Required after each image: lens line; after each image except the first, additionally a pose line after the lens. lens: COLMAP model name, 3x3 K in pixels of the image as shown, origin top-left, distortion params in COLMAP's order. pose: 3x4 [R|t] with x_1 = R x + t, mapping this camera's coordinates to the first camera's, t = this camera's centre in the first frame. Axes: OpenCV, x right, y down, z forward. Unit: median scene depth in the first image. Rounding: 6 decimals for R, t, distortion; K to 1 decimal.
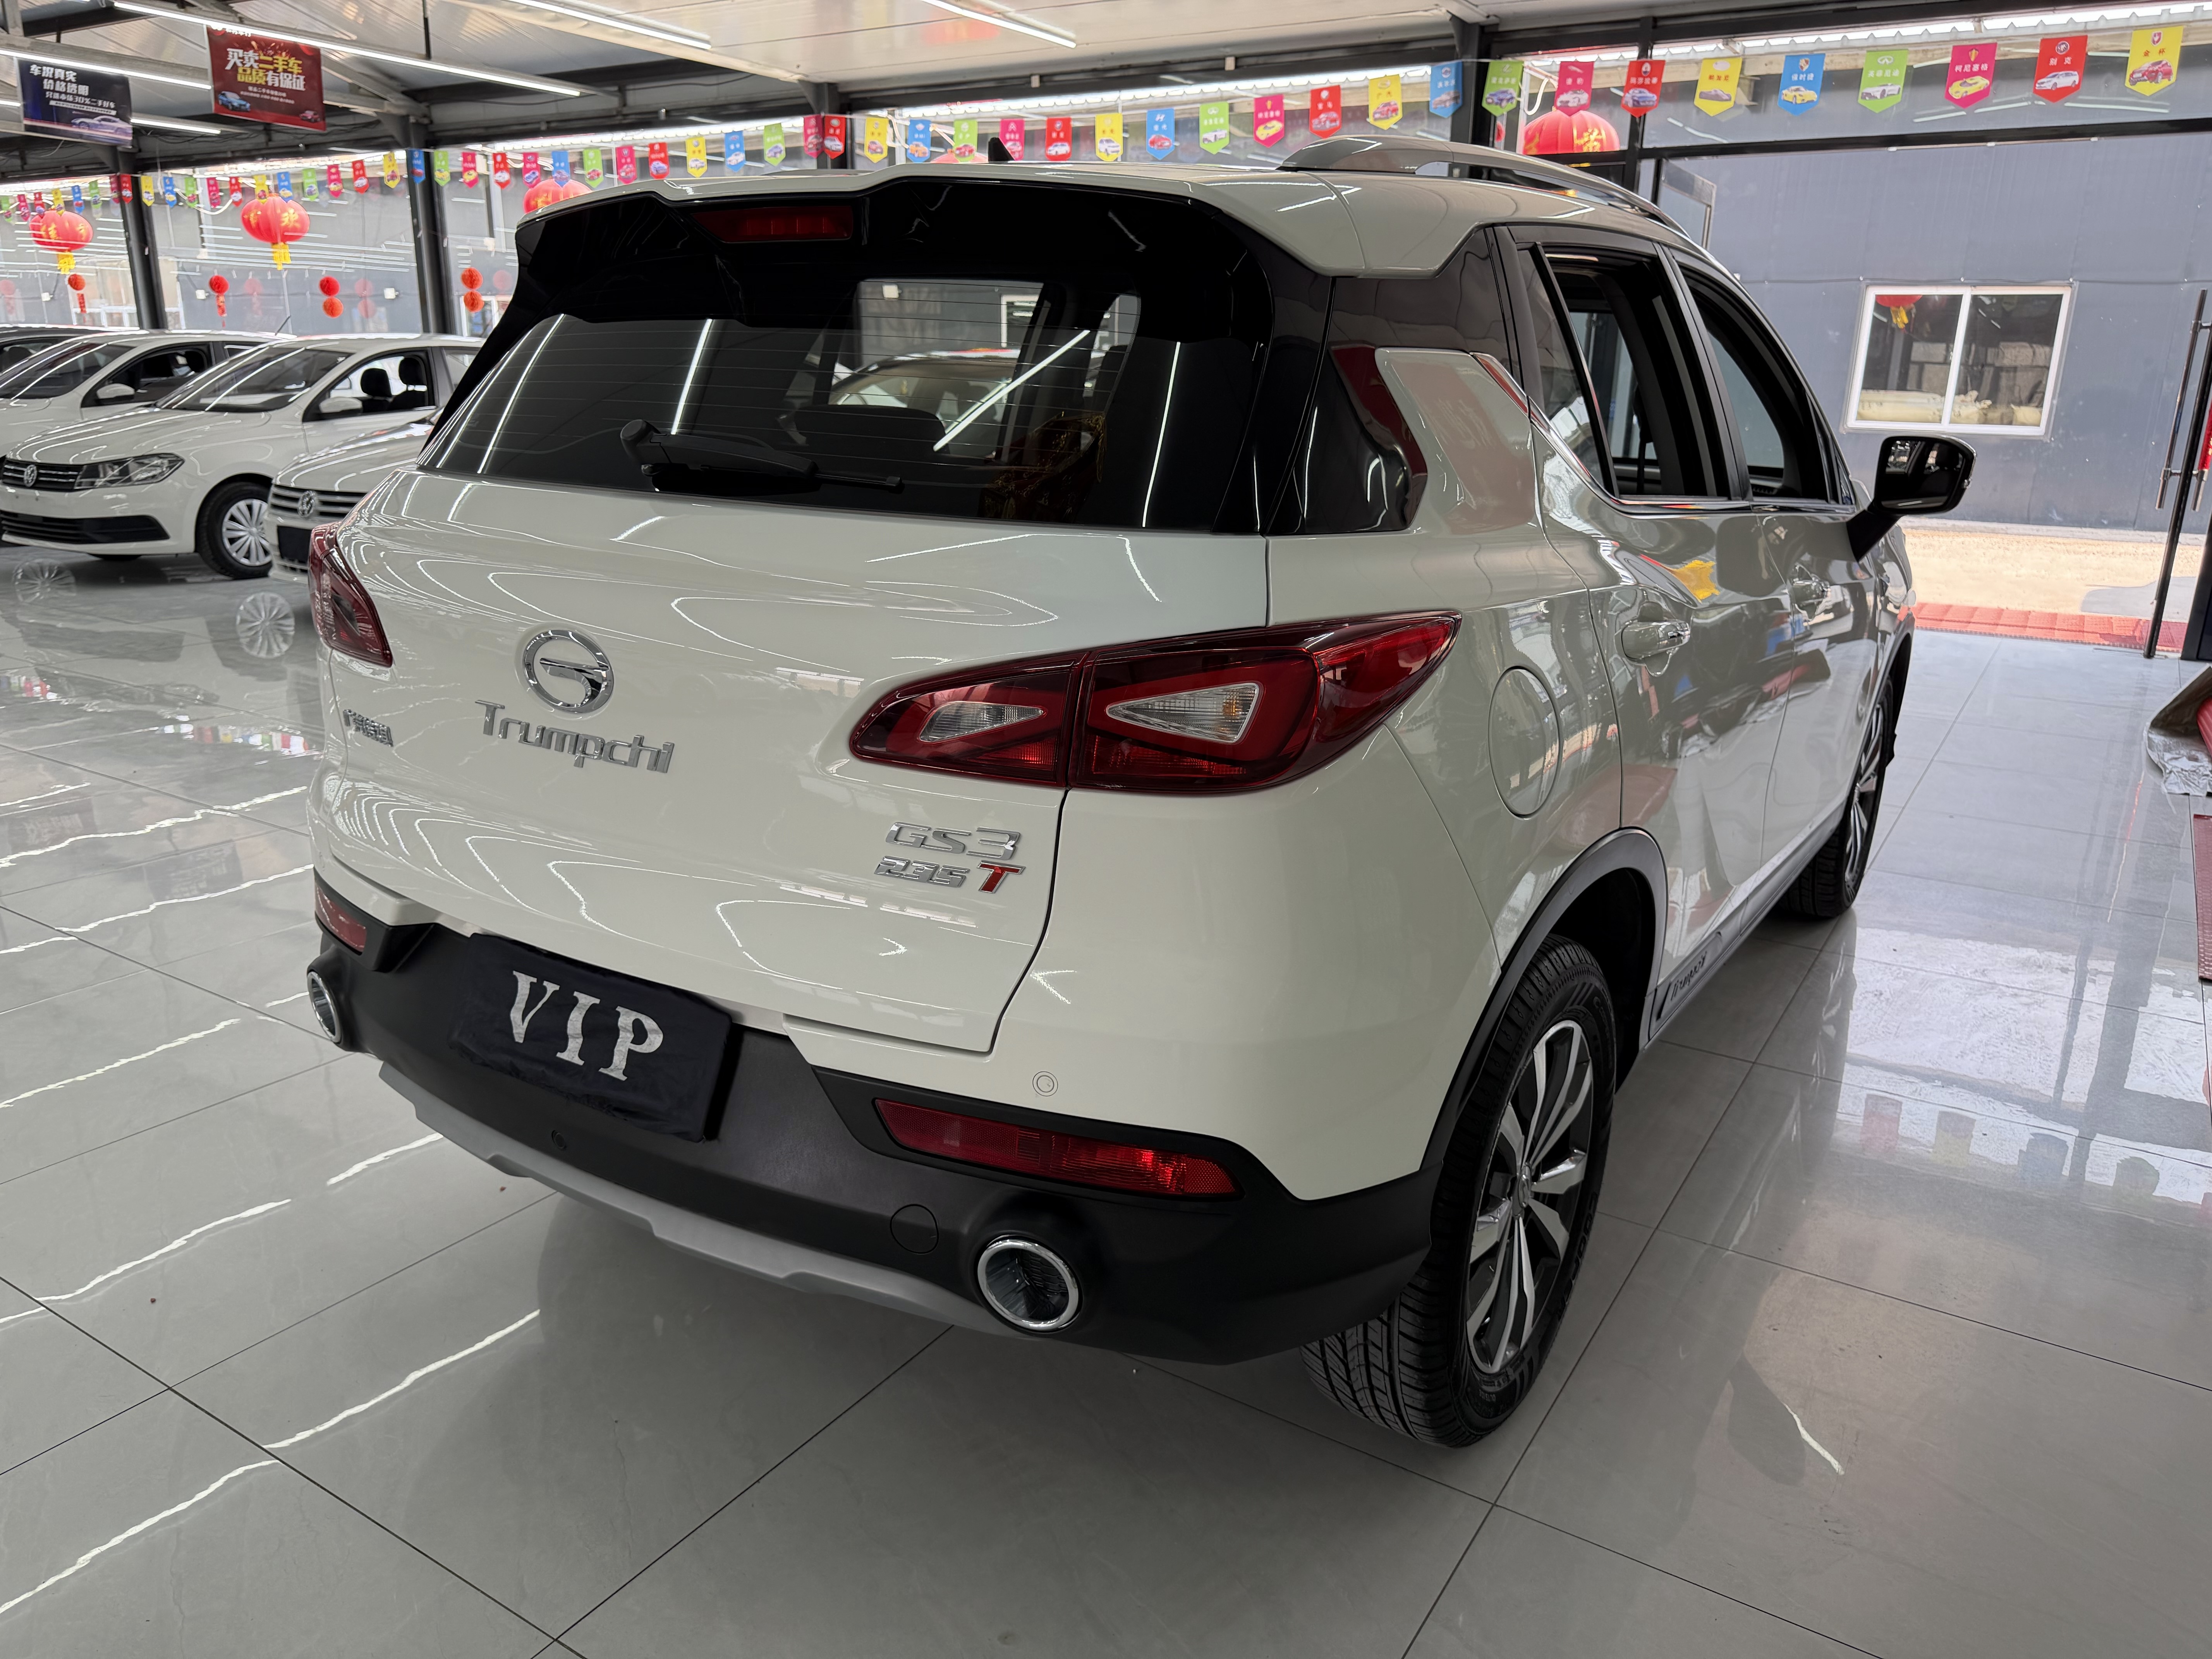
lens RADIAL K [[1585.5, 0, 1123.2], [0, 1585.5, 838.6], [0, 0, 1]] dist [0.026973, -0.022708]
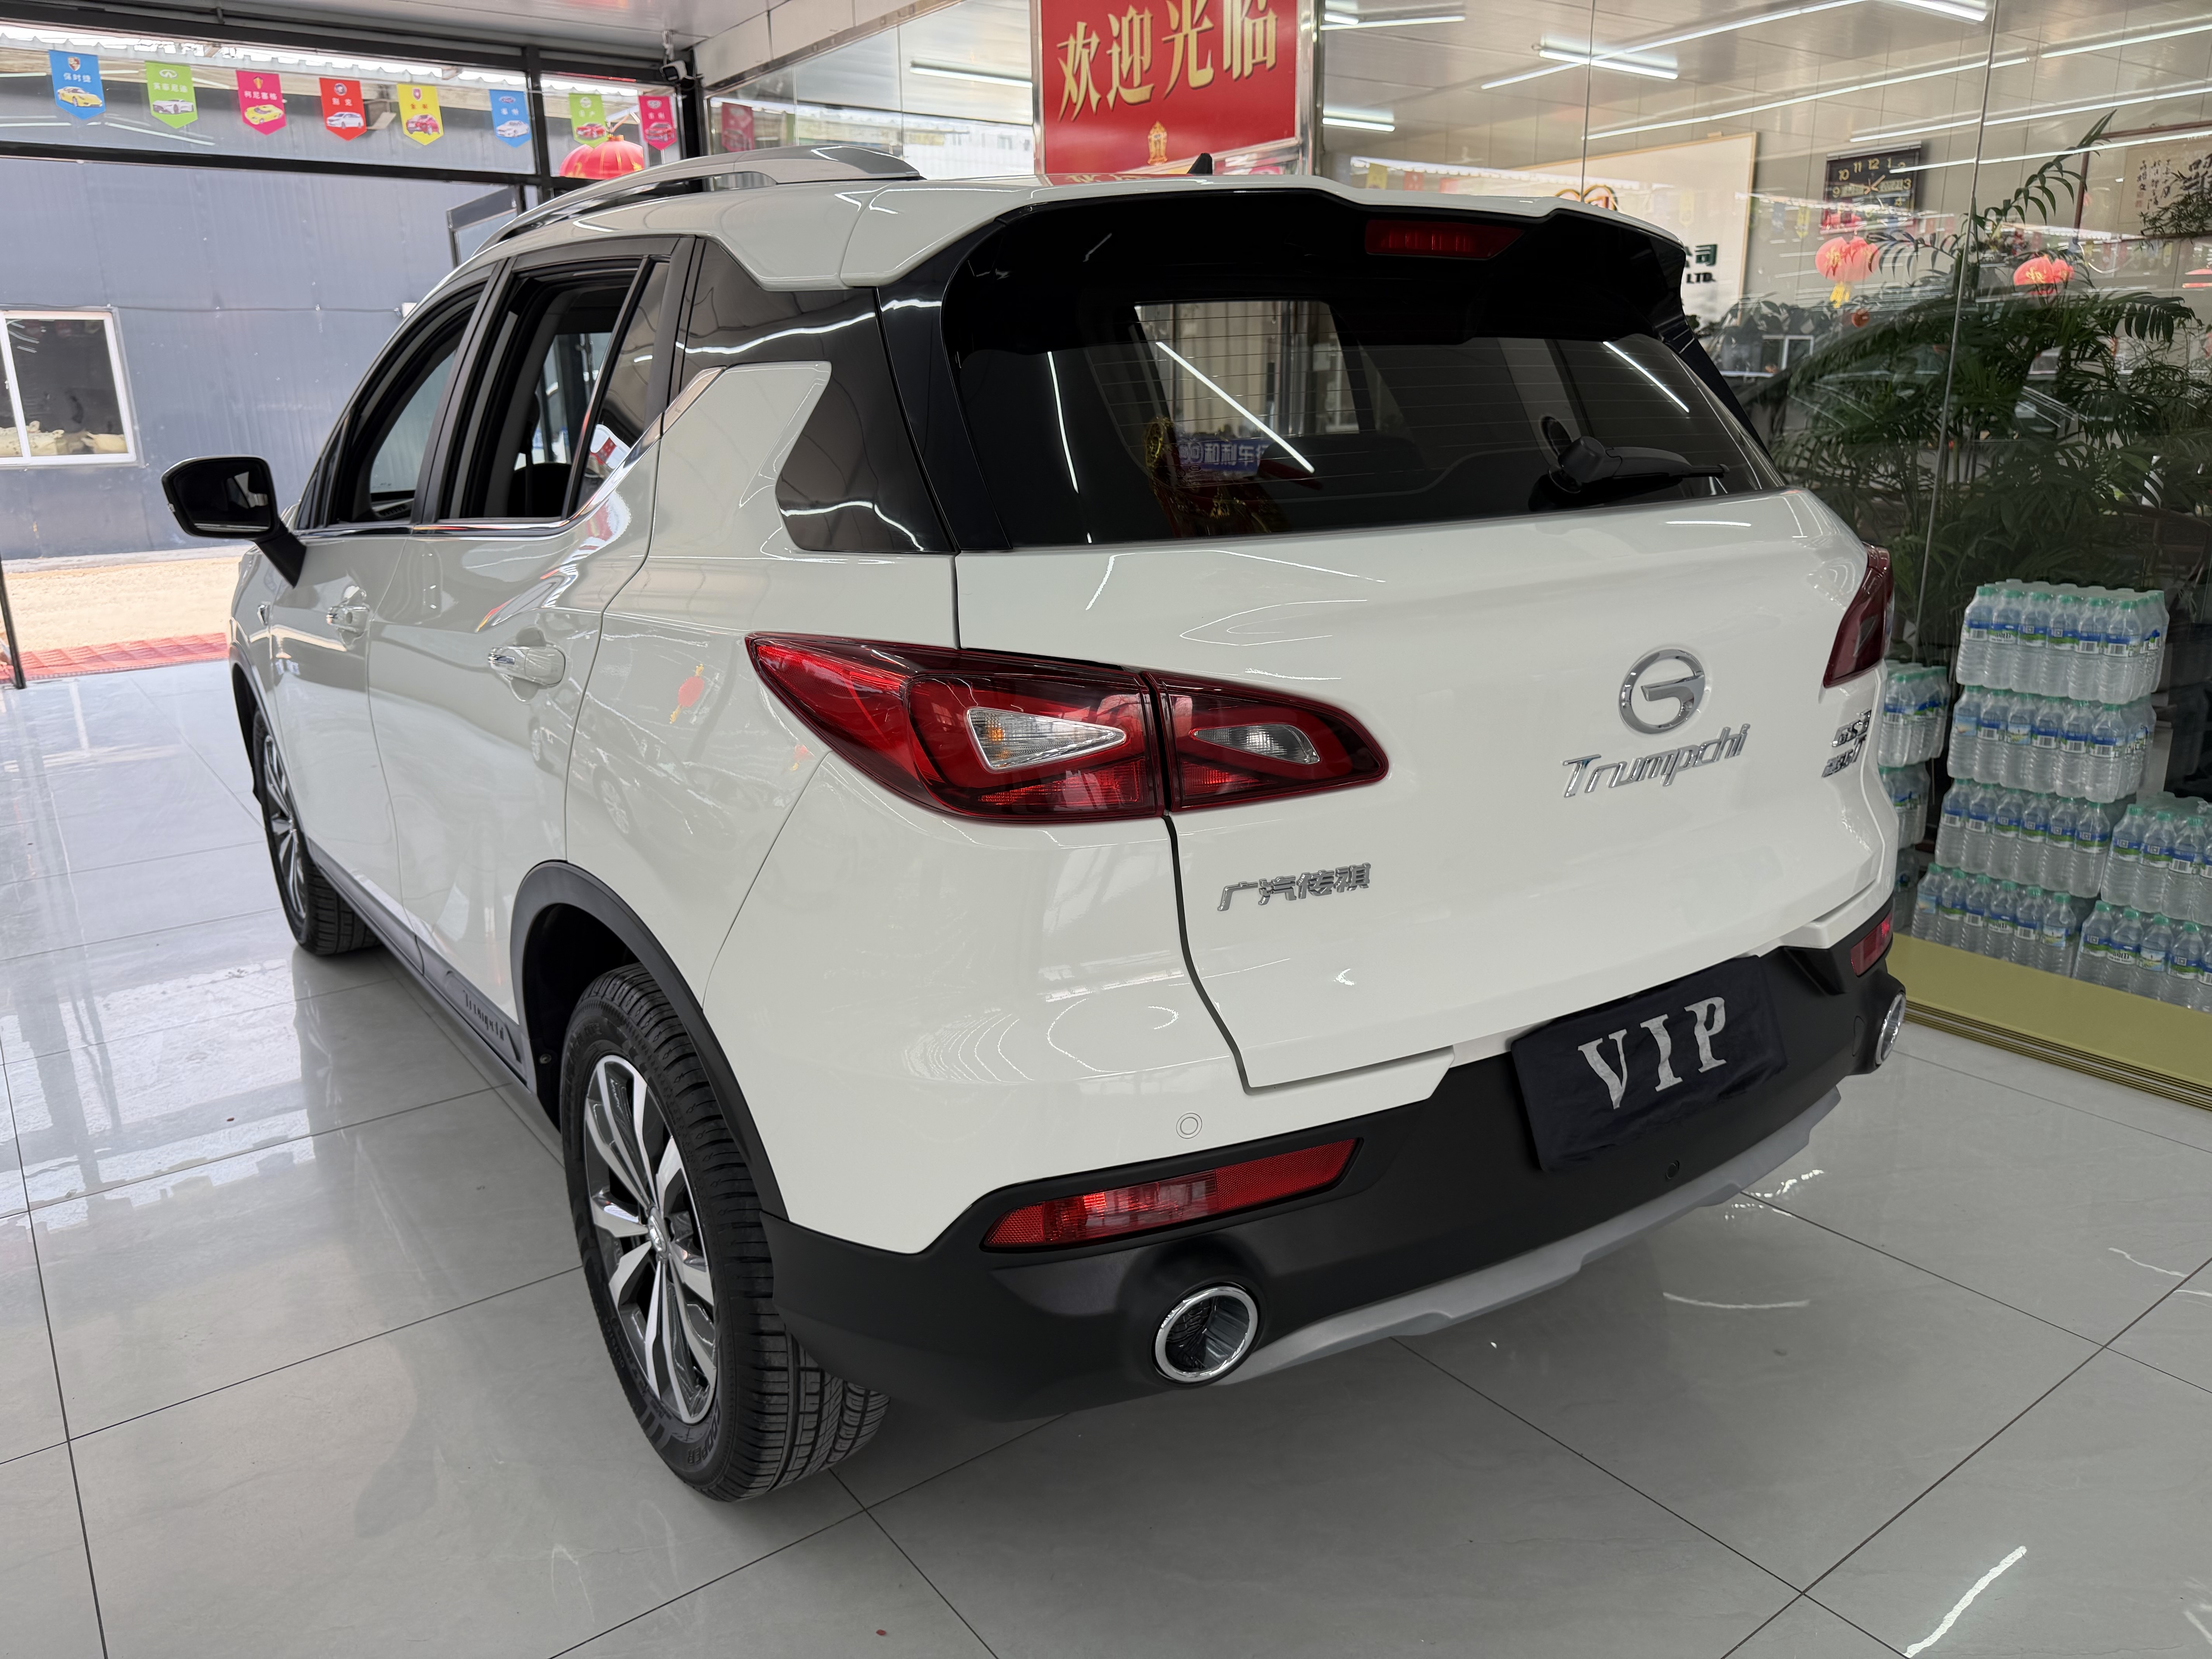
lens RADIAL K [[1585.5, 0, 1106.1], [0, 1585.5, 831.2], [0, 0, 1]] dist [0.026973, -0.022708]
pose [[0.366884, -0.274358, 0.888889, -0.287484], [0.291668, 0.941266, 0.170140, -0.061076], [-0.883361, 0.196838, 0.425357, 0.188892]]
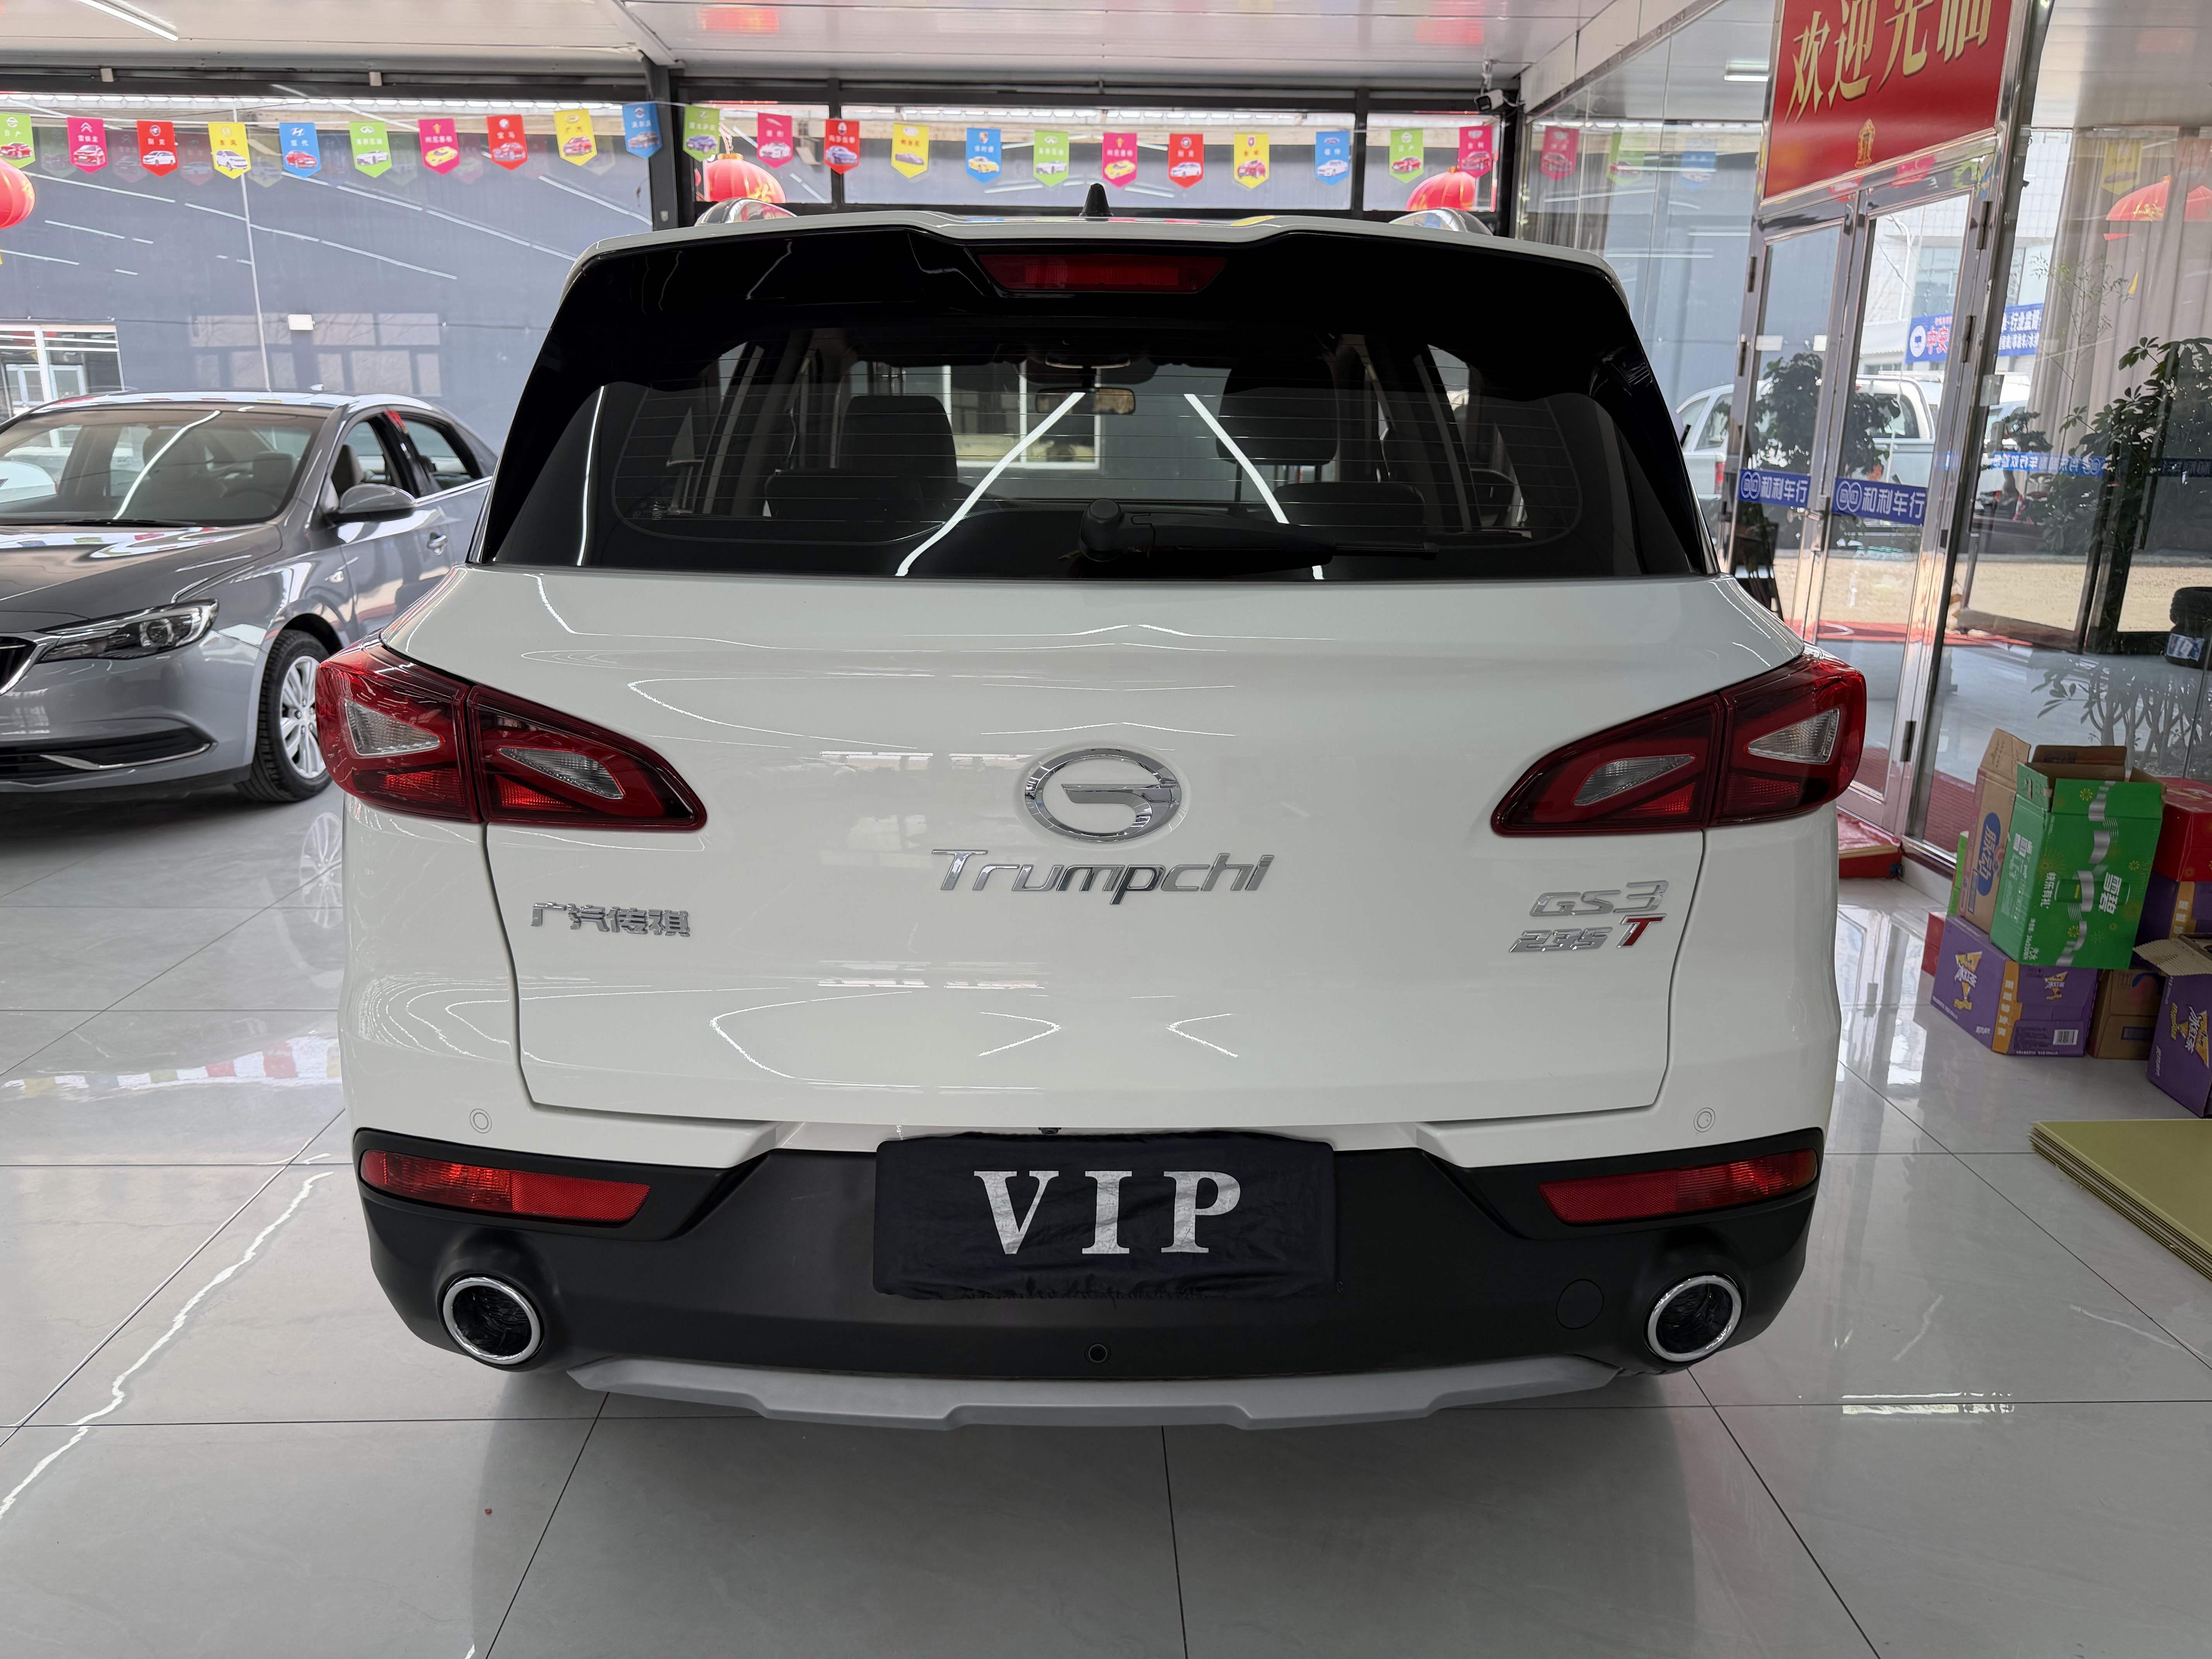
lens RADIAL K [[1585.5, 0, 1116.6], [0, 1585.5, 826.6], [0, 0, 1]] dist [0.026973, -0.022708]
pose [[0.828008, -0.152860, 0.539478, -0.167949], [0.168780, 0.985447, 0.020174, -0.021892], [-0.534711, 0.074349, 0.841758, 0.059608]]
